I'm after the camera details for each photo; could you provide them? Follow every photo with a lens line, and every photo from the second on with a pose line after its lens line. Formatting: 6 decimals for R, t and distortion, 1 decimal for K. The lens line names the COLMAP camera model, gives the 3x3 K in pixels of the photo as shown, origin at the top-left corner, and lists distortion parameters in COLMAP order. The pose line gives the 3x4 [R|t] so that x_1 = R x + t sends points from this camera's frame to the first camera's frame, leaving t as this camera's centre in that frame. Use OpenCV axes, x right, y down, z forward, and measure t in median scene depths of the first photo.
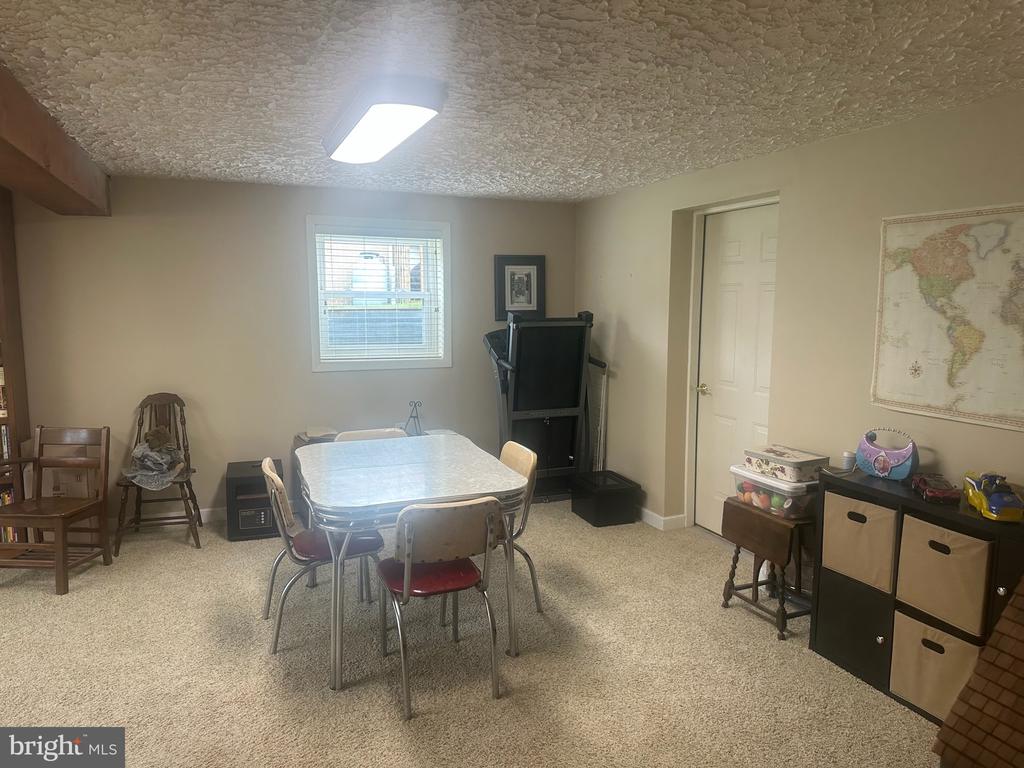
lens RADIAL K [[720.8, 0, 514.3], [0, 720.8, 377.9], [0, 0, 1]] dist [0.066881, -0.092071]
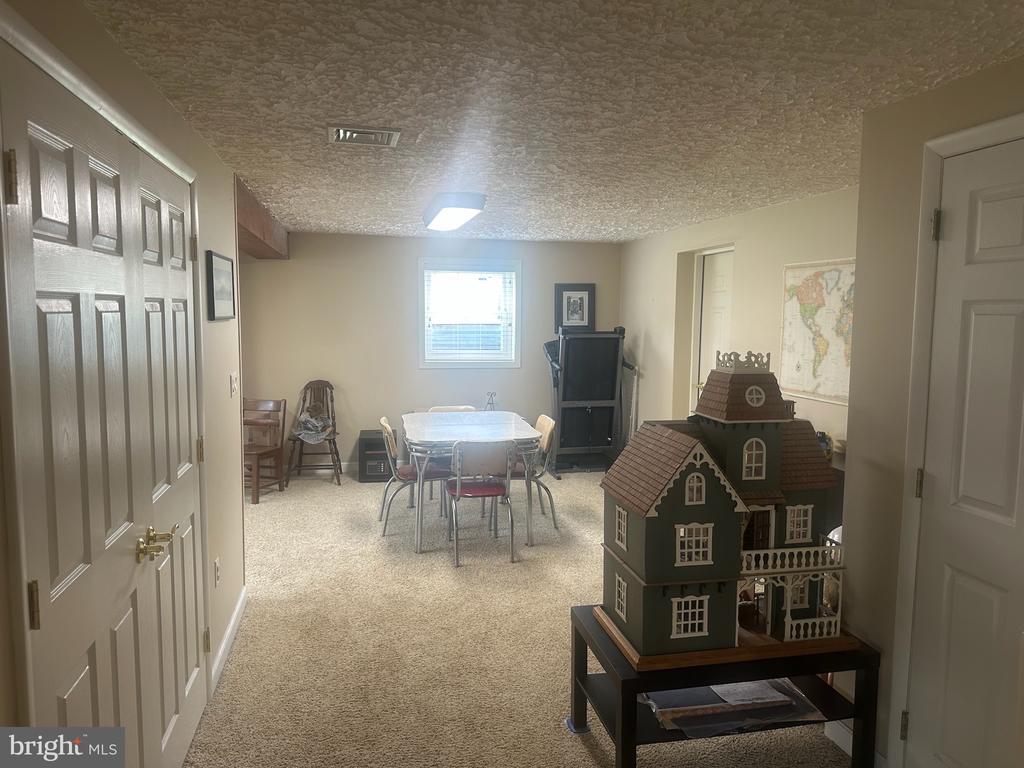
lens RADIAL K [[720.8, 0, 516.3], [0, 720.8, 375.0], [0, 0, 1]] dist [0.066881, -0.092071]
pose [[0.986060, 0.020530, -0.165122, 0.178547], [-0.024980, 0.999377, -0.024915, 0.045117], [0.164507, 0.028693, 0.985958, -0.443429]]
